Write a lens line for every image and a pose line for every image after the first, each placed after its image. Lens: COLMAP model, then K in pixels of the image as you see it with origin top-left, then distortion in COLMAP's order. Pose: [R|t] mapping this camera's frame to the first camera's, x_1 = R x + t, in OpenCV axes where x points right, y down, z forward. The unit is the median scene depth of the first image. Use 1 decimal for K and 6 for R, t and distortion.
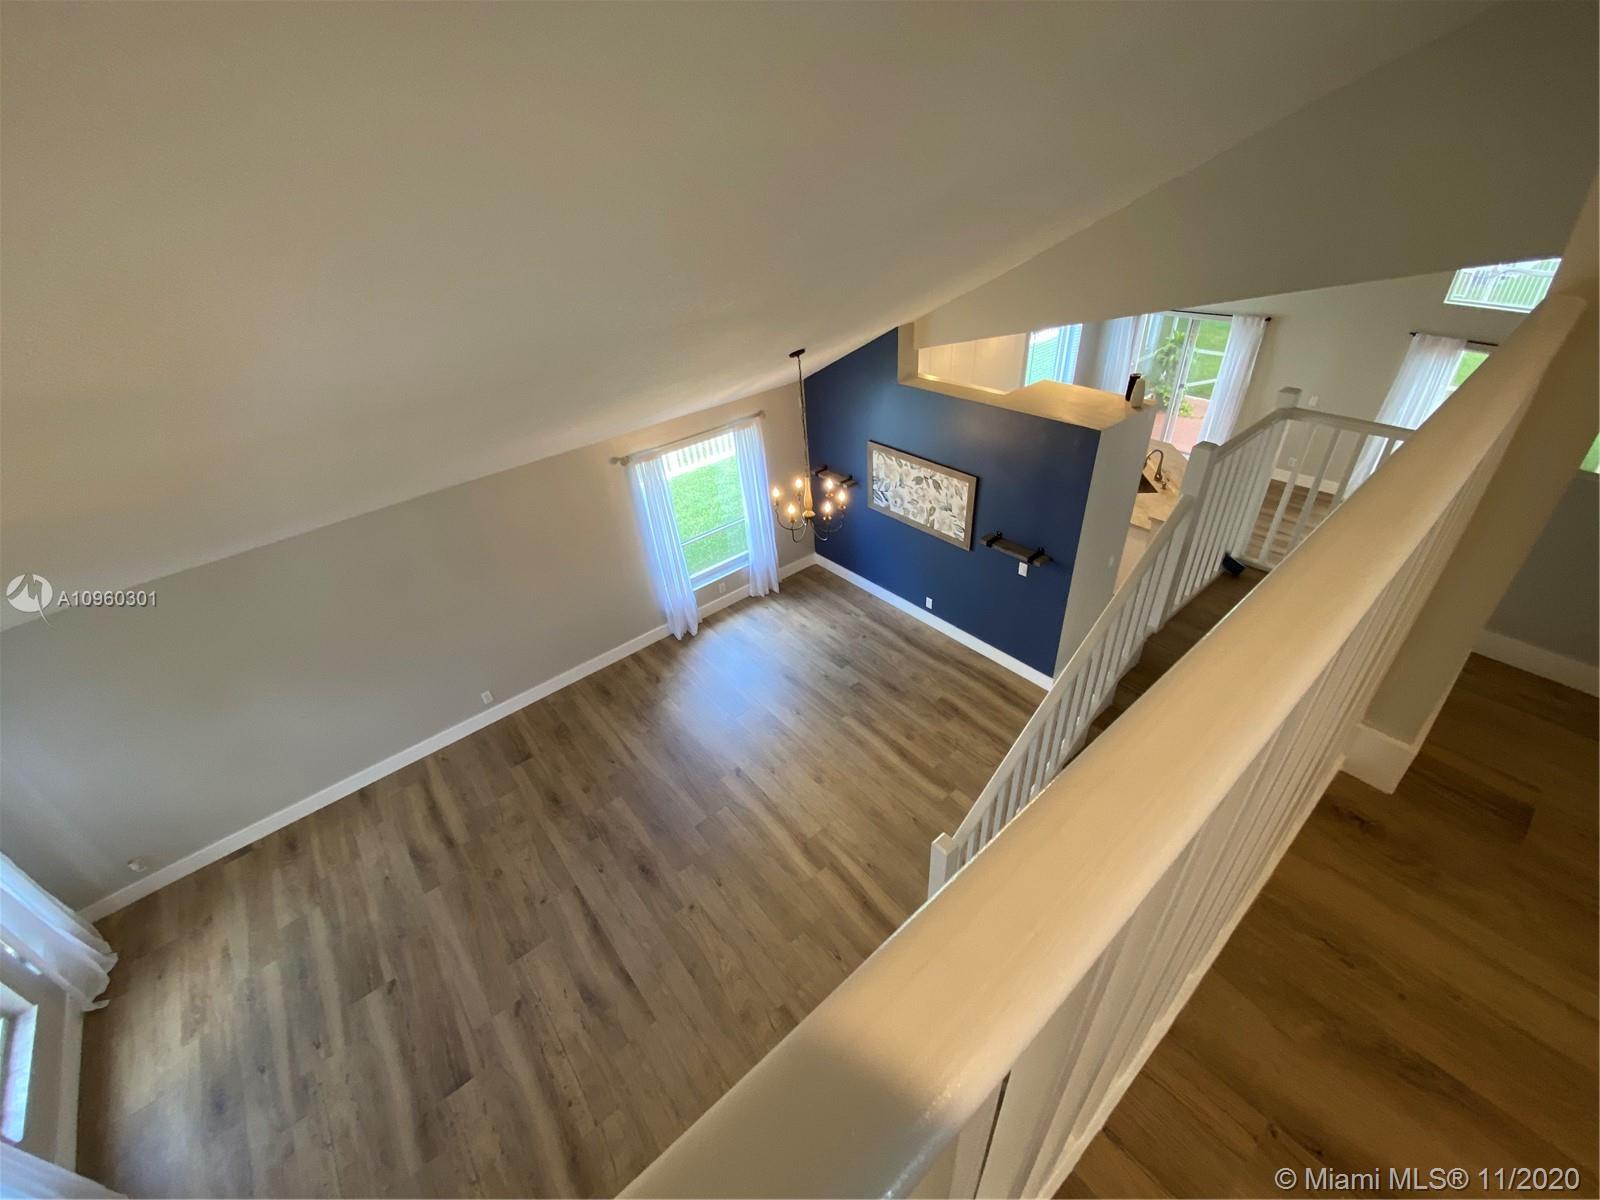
lens RADIAL K [[640.0, 0, 801.9], [0, 640.0, 597.1], [0, 0, 1]] dist [-0.019984, -0.003334]
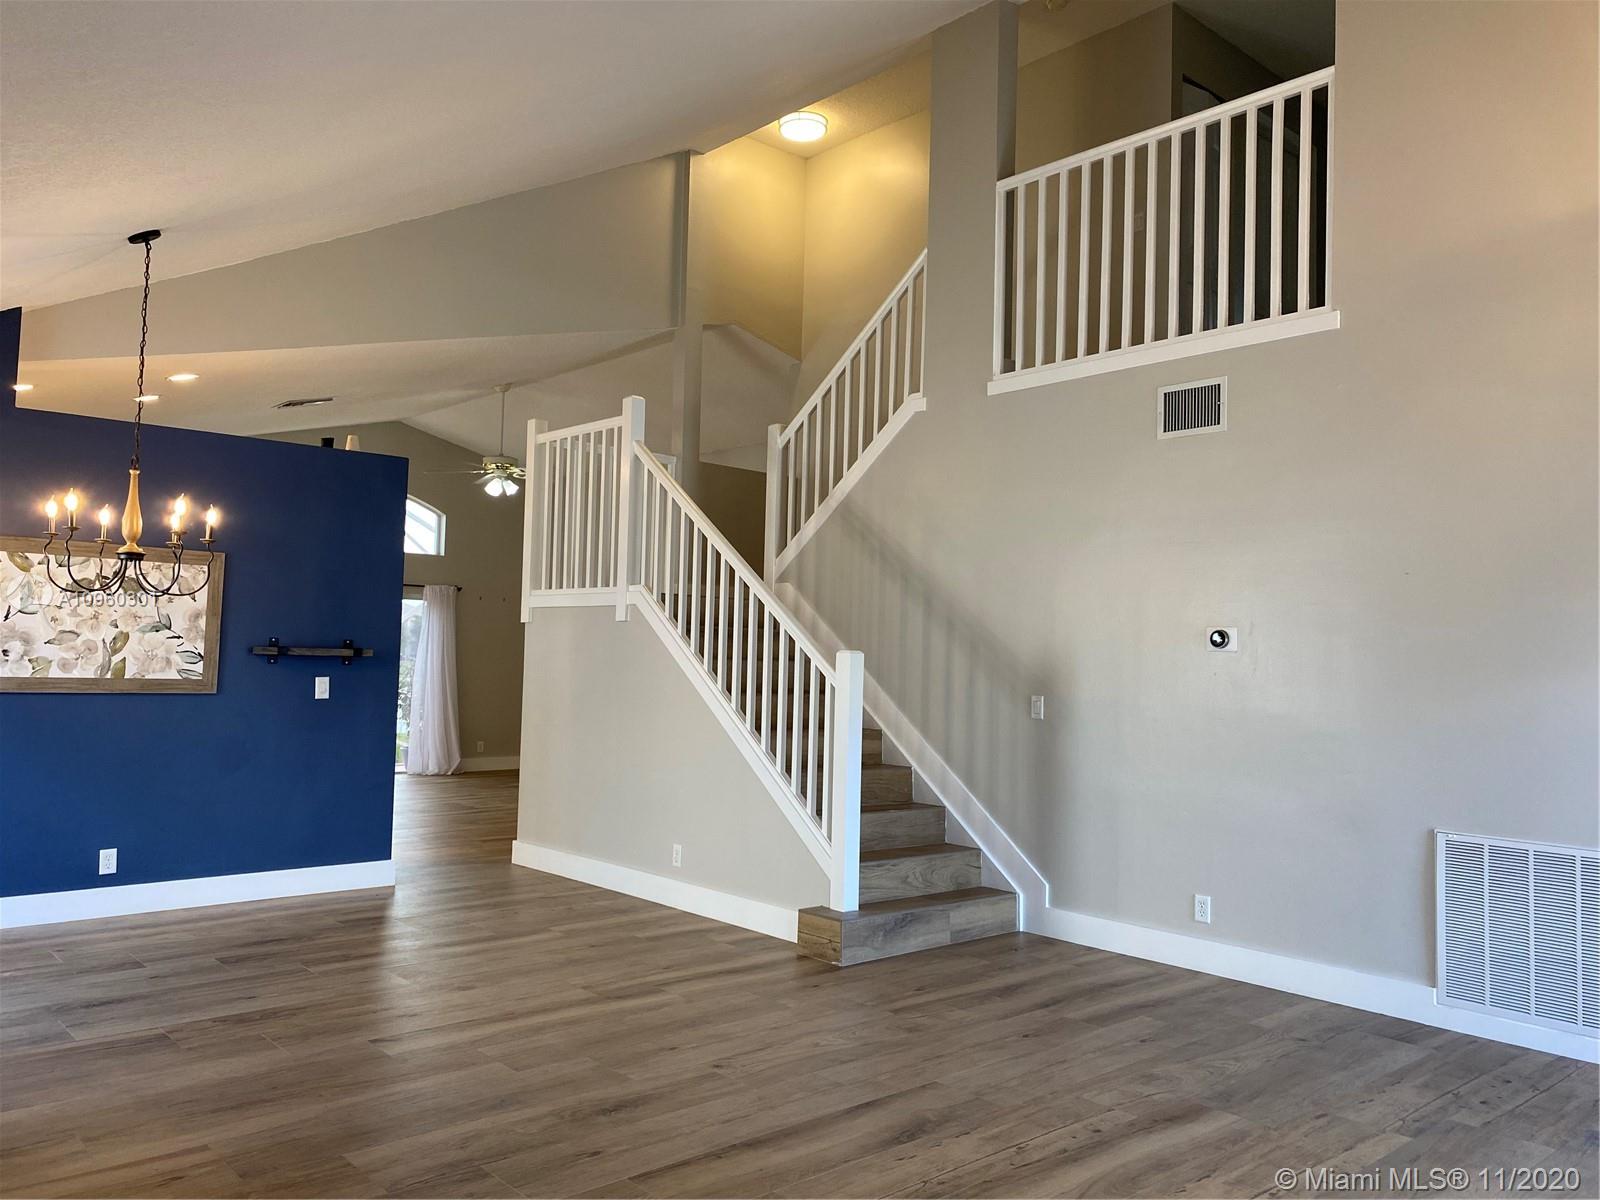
lens RADIAL K [[1239.7, 0, 809.9], [0, 1239.7, 592.8], [0, 0, 1]] dist [0.026759, -0.018277]
pose [[-0.047534, 0.121964, 0.991396, -0.830512], [0.540790, 0.837616, -0.077116, 0.212931], [-0.839814, 0.532471, -0.105772, 0.610153]]
